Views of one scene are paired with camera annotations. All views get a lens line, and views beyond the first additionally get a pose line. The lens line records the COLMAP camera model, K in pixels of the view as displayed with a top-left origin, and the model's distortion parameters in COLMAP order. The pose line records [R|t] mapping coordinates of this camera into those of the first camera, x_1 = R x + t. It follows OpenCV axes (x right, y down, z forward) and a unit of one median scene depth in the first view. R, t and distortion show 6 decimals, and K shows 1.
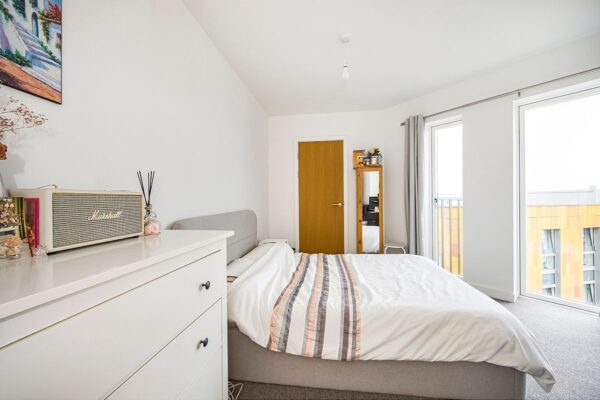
lens RADIAL K [[241.0, 0, 298.3], [0, 241.0, 198.8], [0, 0, 1]] dist [-0.032257, 0.001809]
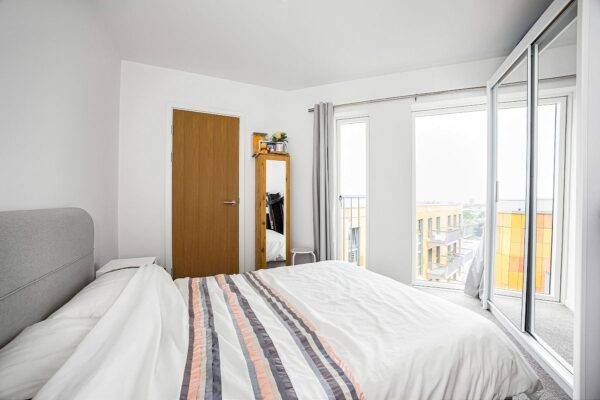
lens RADIAL K [[241.0, 0, 300.6], [0, 241.0, 195.5], [0, 0, 1]] dist [-0.032257, 0.001809]
pose [[0.840575, 0.029545, 0.540889, -0.062481], [-0.010000, 0.999188, -0.039038, 0.034688], [-0.541603, 0.027405, 0.840187, 0.293241]]
